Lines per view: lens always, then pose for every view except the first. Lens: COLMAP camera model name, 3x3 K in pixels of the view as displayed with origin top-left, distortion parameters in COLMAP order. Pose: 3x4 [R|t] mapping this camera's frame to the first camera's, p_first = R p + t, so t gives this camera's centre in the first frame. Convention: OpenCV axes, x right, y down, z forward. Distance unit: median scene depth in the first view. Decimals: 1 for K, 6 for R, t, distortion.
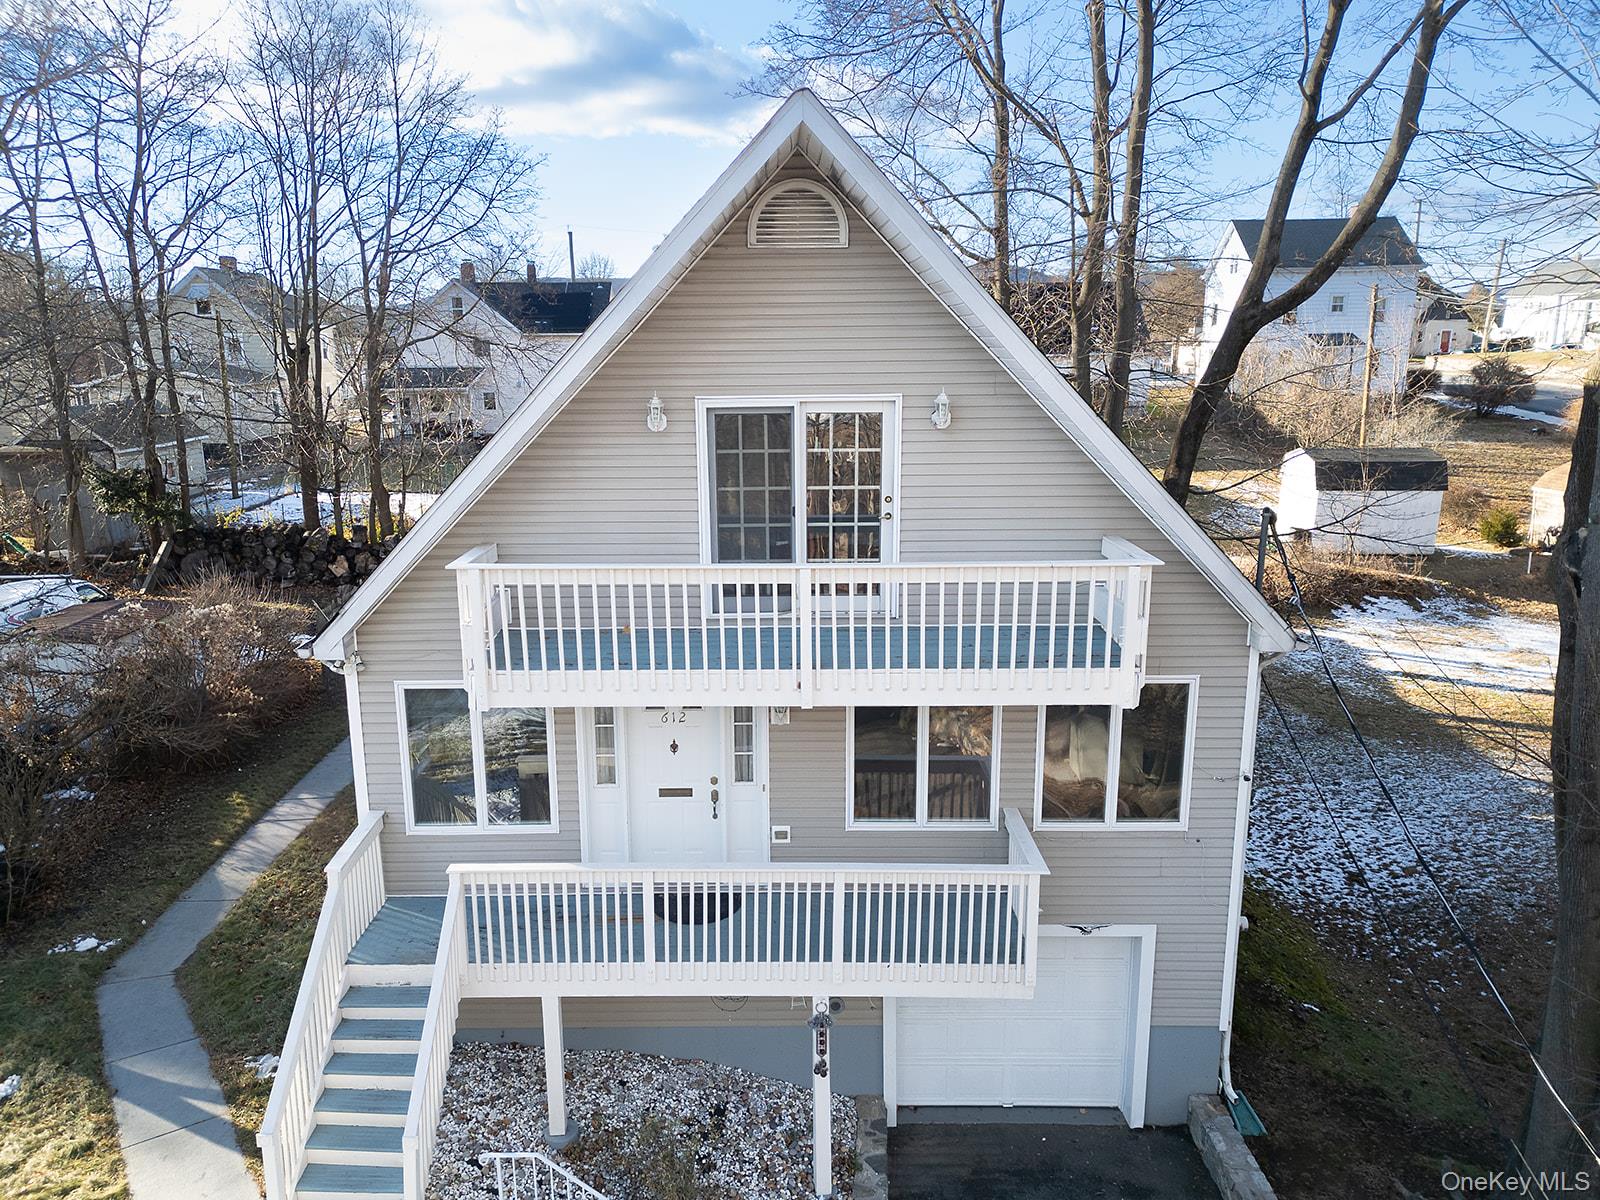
lens RADIAL K [[1142.2, 0, 769.9], [0, 1142.2, 602.2], [0, 0, 1]] dist [0.035648, -0.000337]
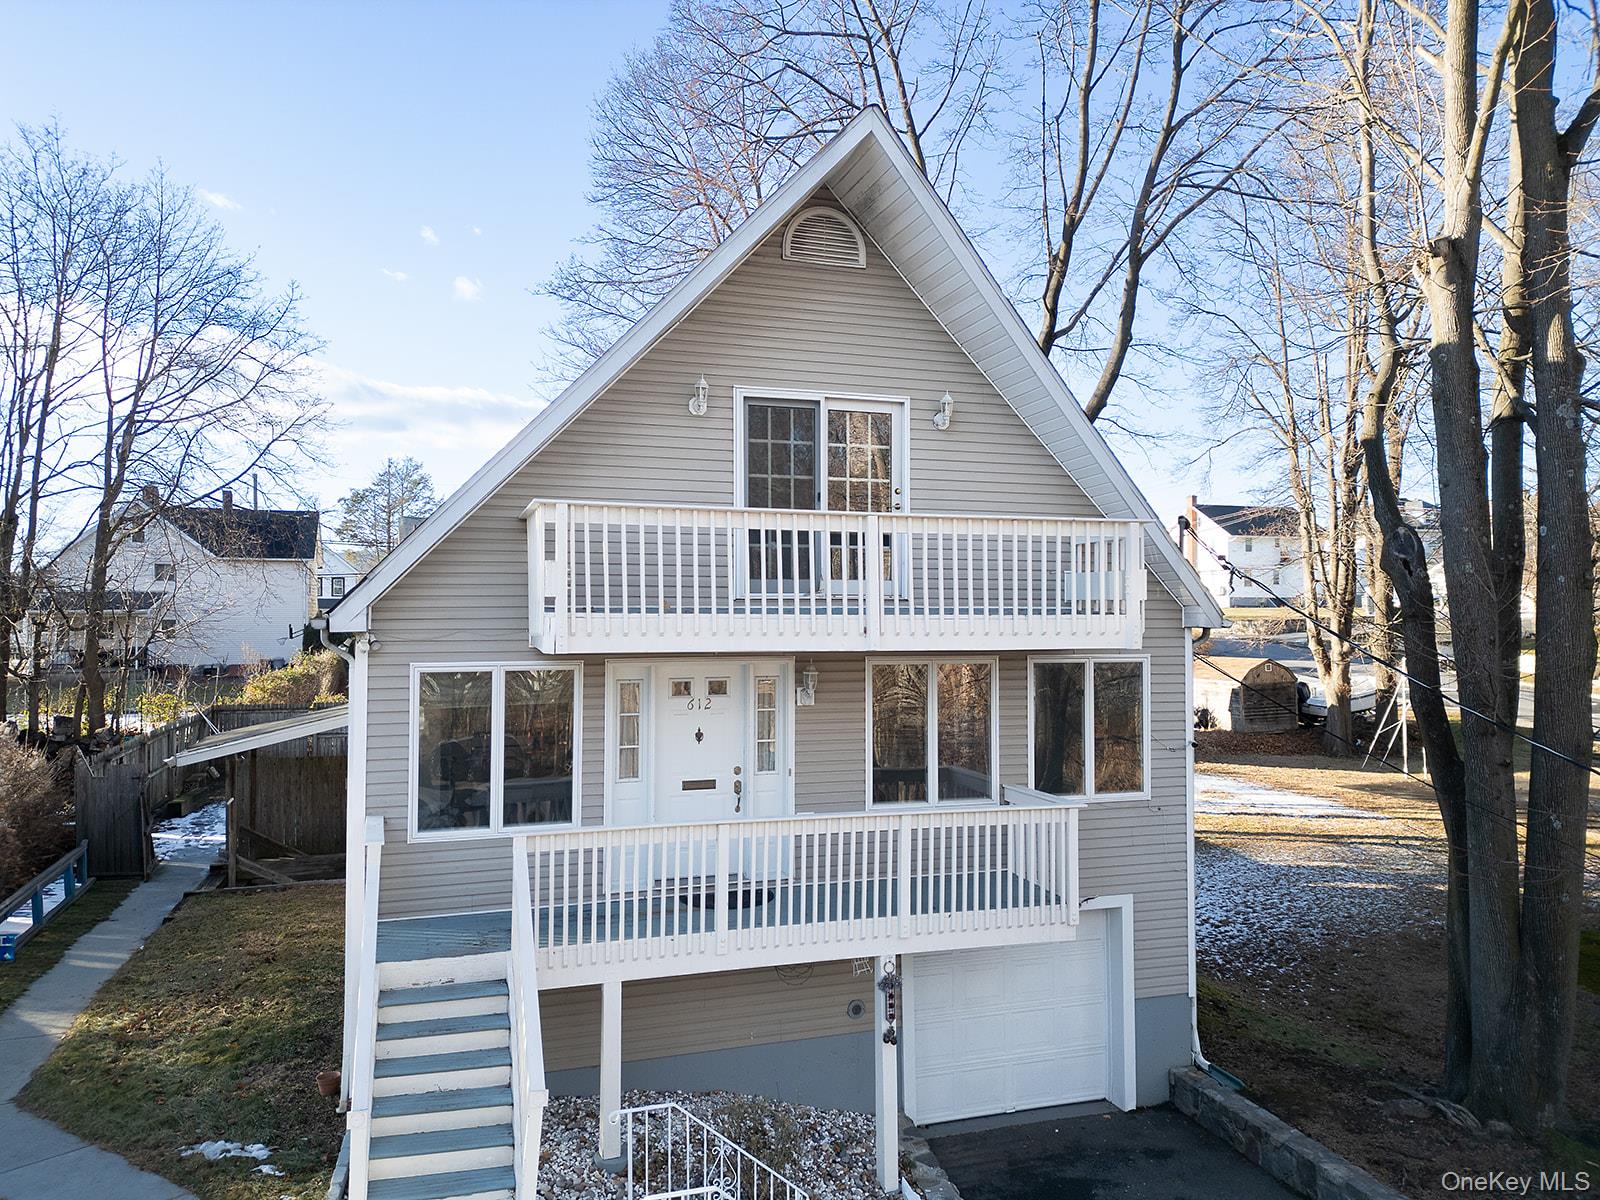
lens RADIAL K [[1119.6, 0, 800.0], [0, 1119.6, 600.0], [0, 0, 1]] dist [0.036886, -0.001286]
pose [[0.948223, 0.014657, 0.317266, -0.310113], [0.062885, 0.970494, -0.232781, 0.243899], [-0.311317, 0.240680, 0.919323, 0.053499]]
